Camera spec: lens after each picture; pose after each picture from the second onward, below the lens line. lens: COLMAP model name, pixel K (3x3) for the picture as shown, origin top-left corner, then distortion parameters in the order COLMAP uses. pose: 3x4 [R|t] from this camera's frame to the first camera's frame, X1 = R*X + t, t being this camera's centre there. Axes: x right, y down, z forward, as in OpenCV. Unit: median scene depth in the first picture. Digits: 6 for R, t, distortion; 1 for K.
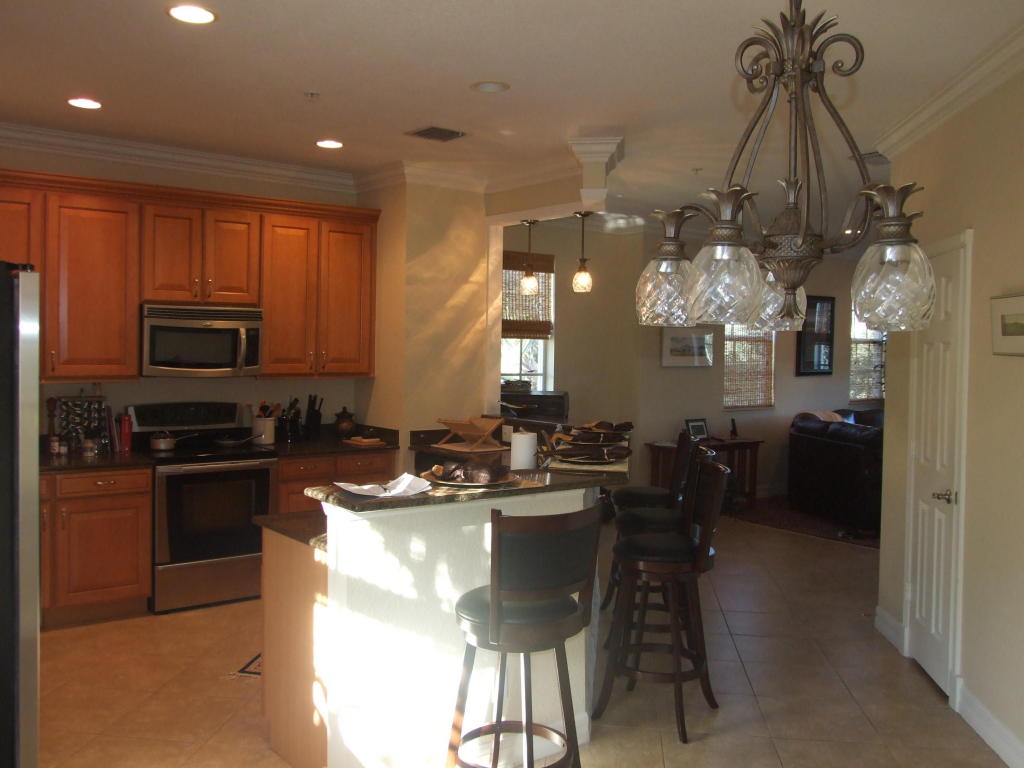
lens RADIAL K [[924.2, 0, 512.7], [0, 924.2, 381.5], [0, 0, 1]] dist [-0.005414, 0.009326]
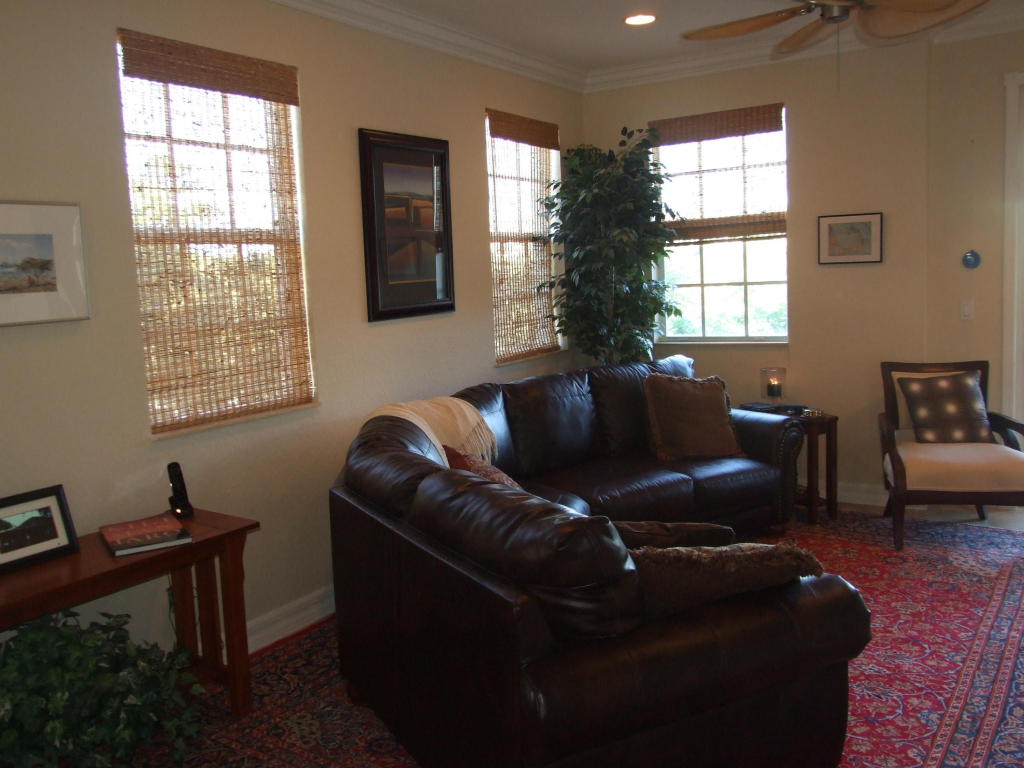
lens RADIAL K [[924.2, 0, 511.1], [0, 924.2, 383.4], [0, 0, 1]] dist [-0.005414, 0.009326]
pose [[0.938991, -0.096058, 0.330255, 0.214128], [0.068766, 0.993253, 0.093380, -0.012016], [-0.336997, -0.064973, 0.939261, 0.548162]]
